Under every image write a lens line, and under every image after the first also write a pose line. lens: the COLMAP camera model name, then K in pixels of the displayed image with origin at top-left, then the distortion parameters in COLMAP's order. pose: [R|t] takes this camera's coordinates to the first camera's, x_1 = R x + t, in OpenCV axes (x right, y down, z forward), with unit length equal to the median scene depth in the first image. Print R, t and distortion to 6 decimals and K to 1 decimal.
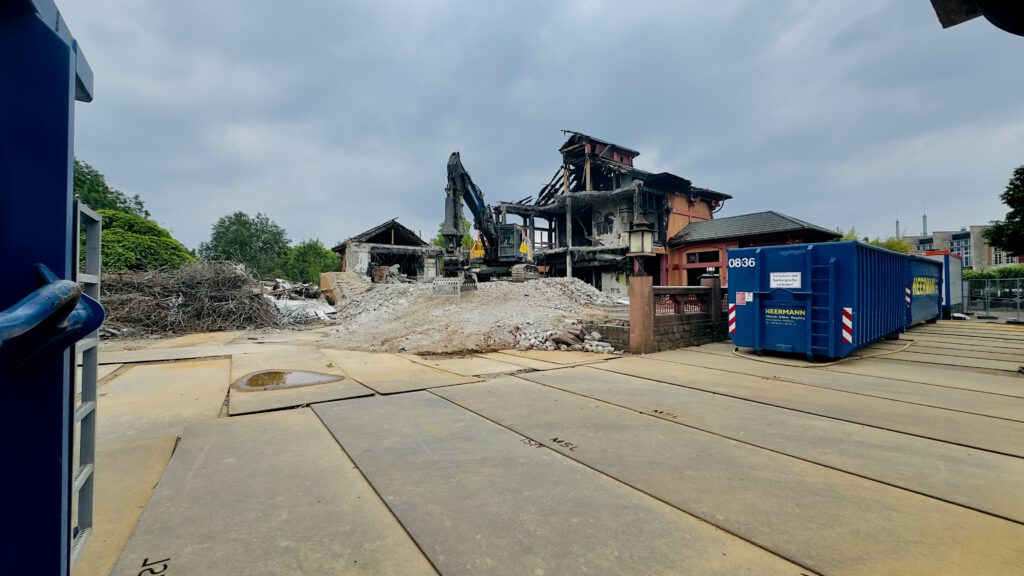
lens RADIAL K [[405.9, 0, 512.6], [0, 405.9, 286.0], [0, 0, 1]] dist [-0.003289, 0.000064]
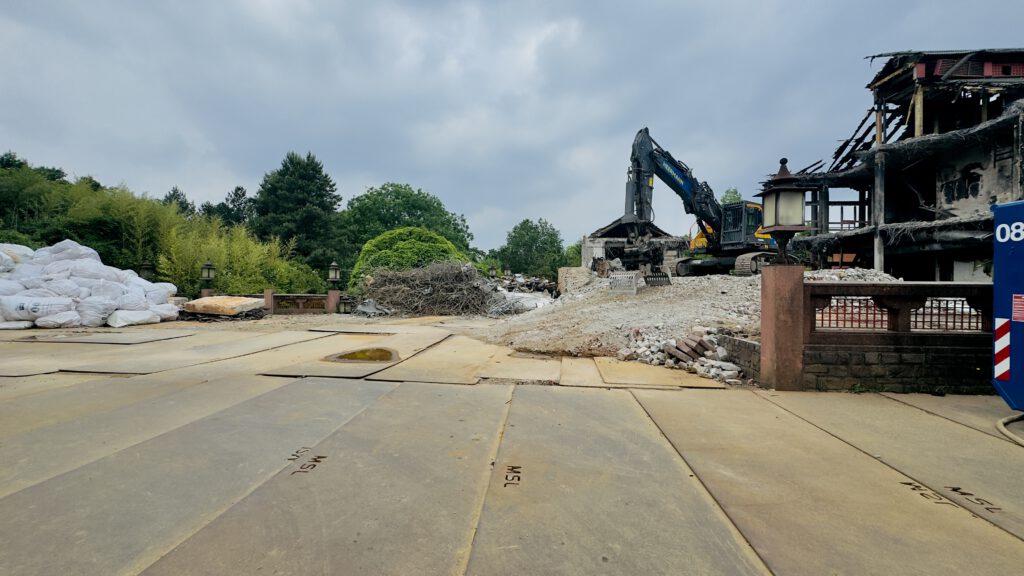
lens RADIAL K [[405.9, 0, 513.5], [0, 405.9, 287.3], [0, 0, 1]] dist [-0.003289, 0.000064]
pose [[0.758557, 0.013734, -0.651462, 0.137049], [-0.003410, 0.999848, 0.017108, 0.000273], [0.651597, -0.010756, 0.758489, 0.087732]]
